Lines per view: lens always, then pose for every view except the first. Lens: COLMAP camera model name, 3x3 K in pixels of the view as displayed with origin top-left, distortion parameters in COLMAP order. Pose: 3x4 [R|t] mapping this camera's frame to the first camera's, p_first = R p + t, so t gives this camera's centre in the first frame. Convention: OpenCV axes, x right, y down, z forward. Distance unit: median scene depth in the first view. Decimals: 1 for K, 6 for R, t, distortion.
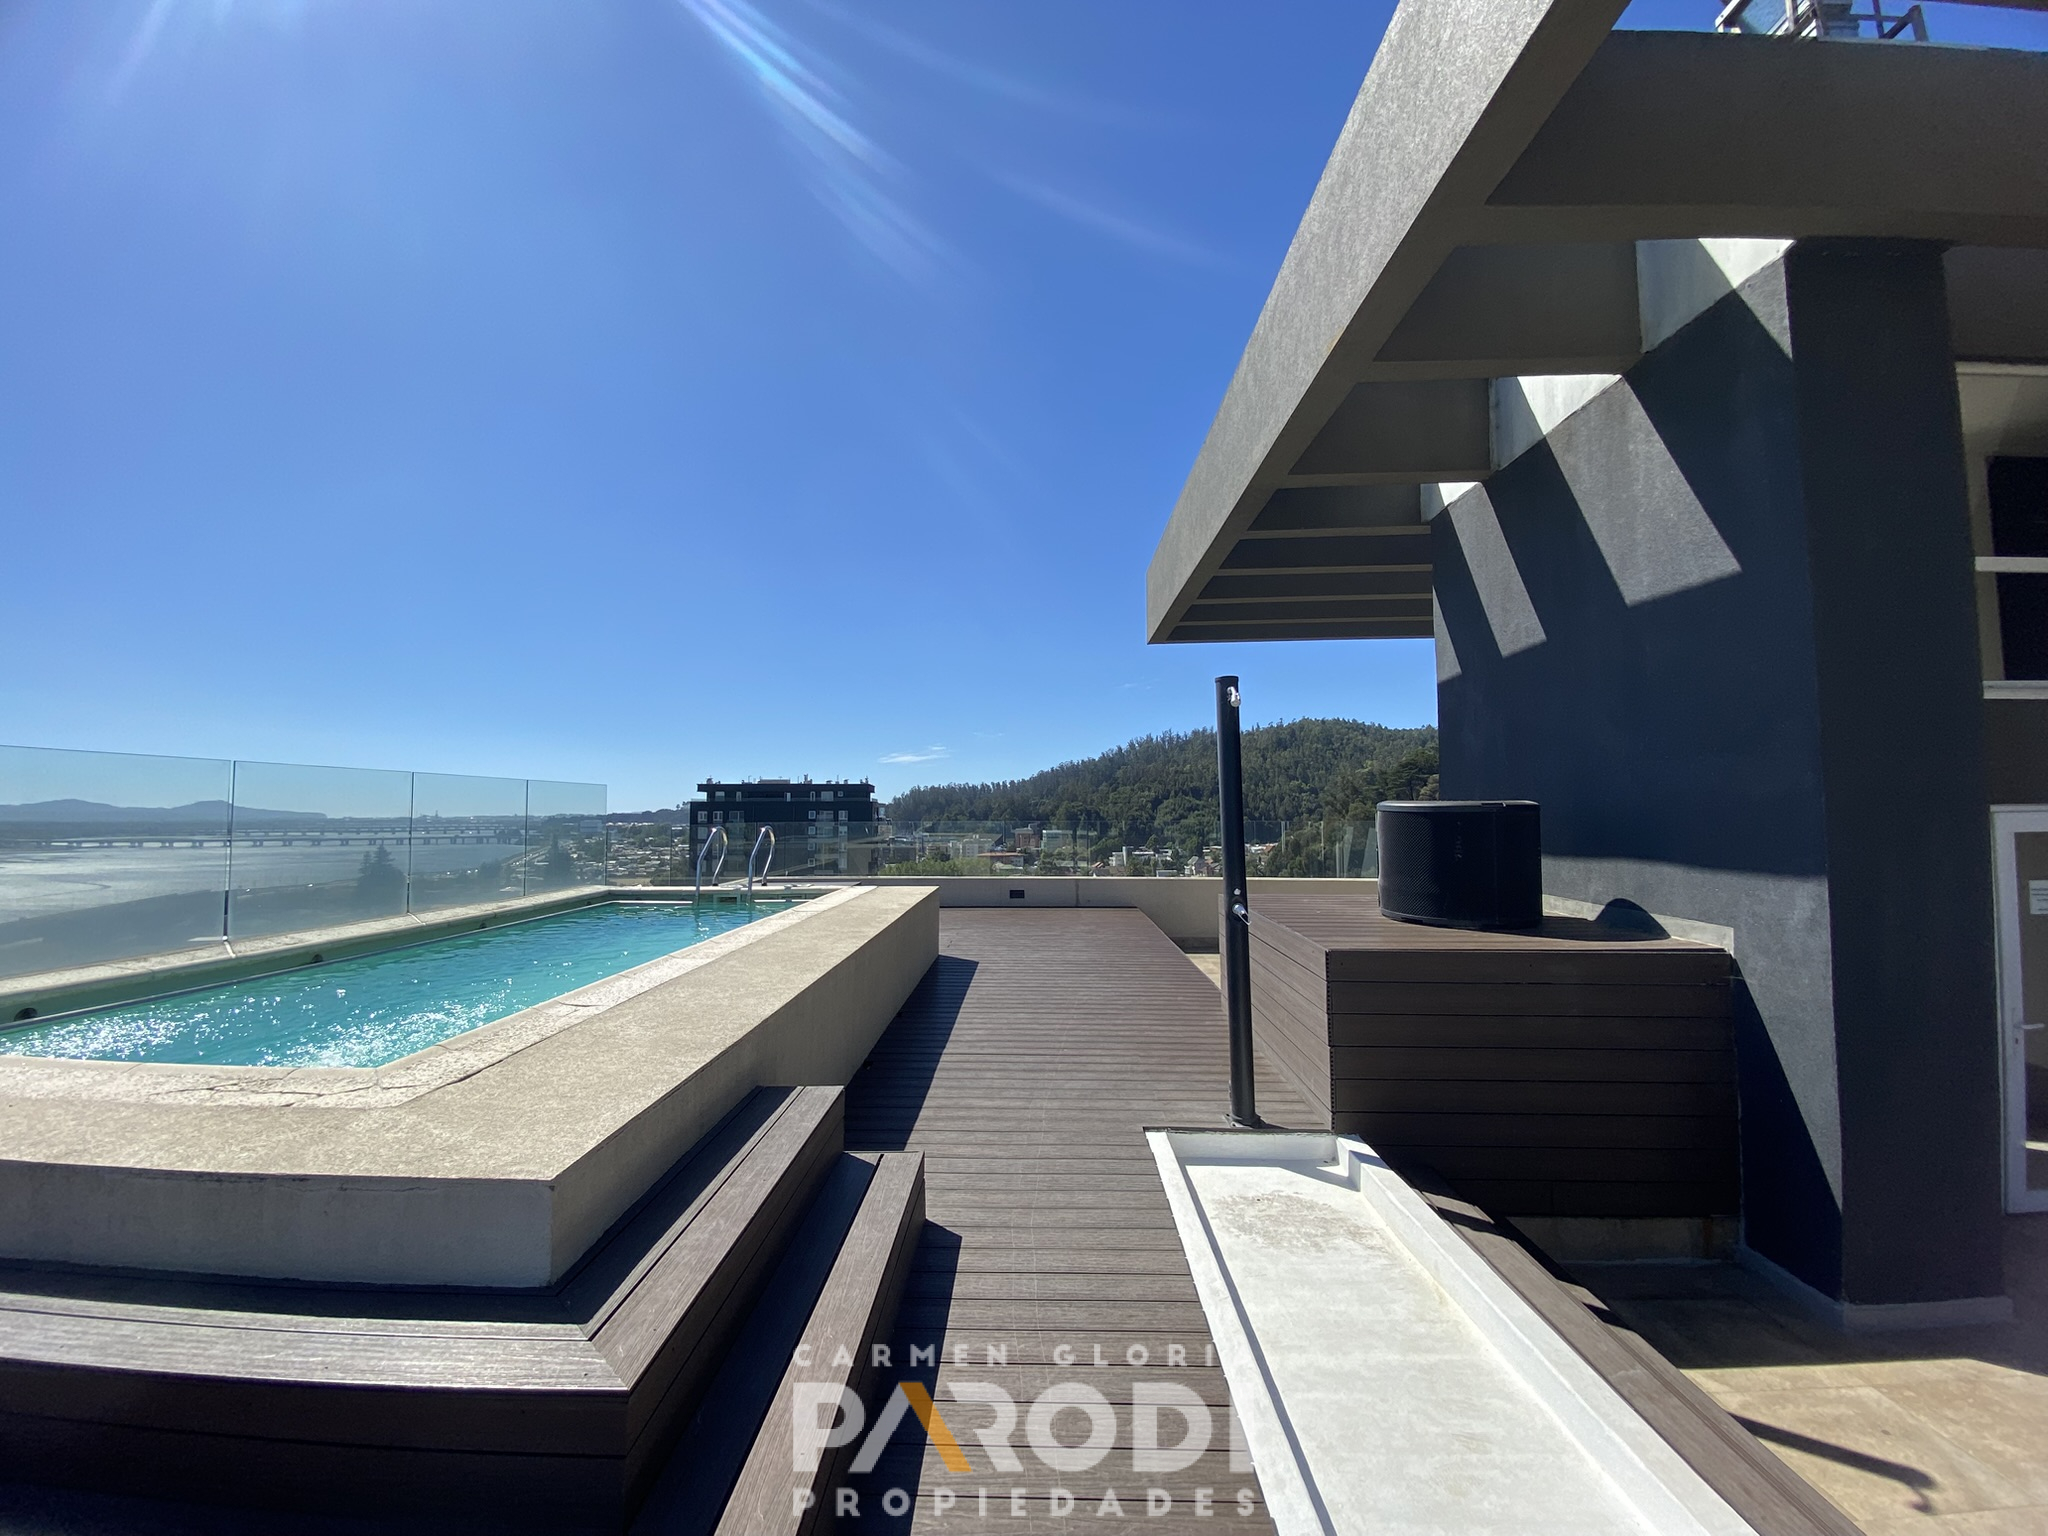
lens RADIAL K [[818.2, 0, 1028.7], [0, 818.2, 747.3], [0, 0, 1]] dist [0.025475, -0.021789]
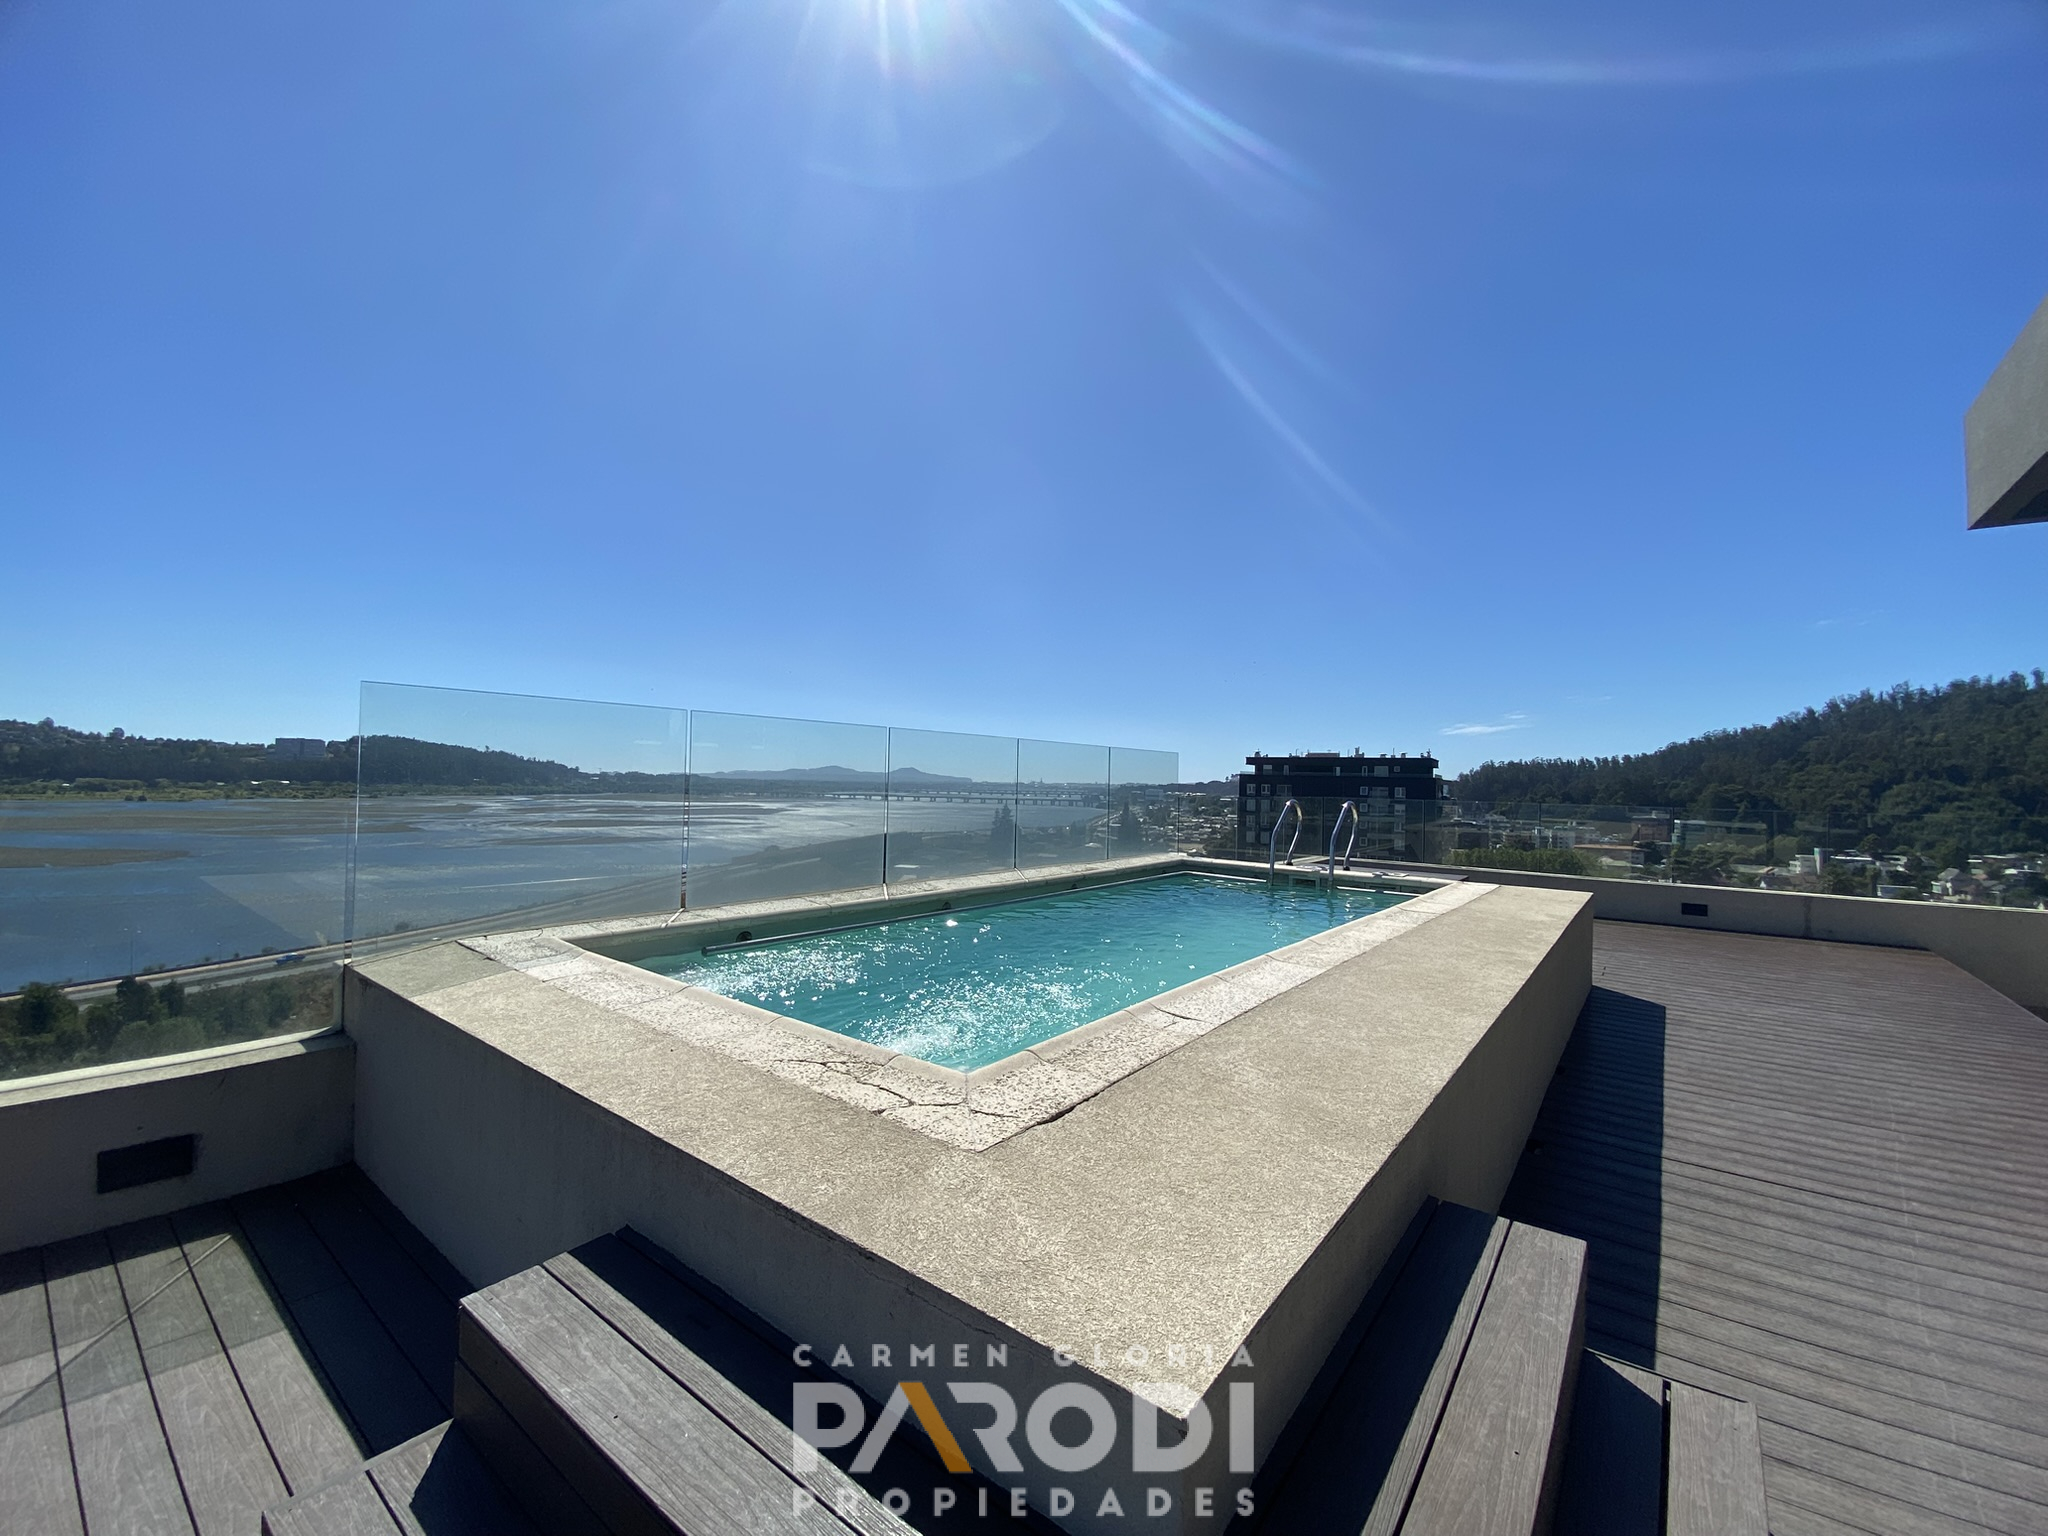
lens RADIAL K [[828.7, 0, 1024.0], [0, 828.7, 768.0], [0, 0, 1]] dist [0.023777, -0.022874]
pose [[0.800332, 0.013452, -0.599406, -0.063876], [0.020678, 0.998534, 0.050018, 0.010795], [0.599200, -0.052426, 0.798881, 0.097538]]
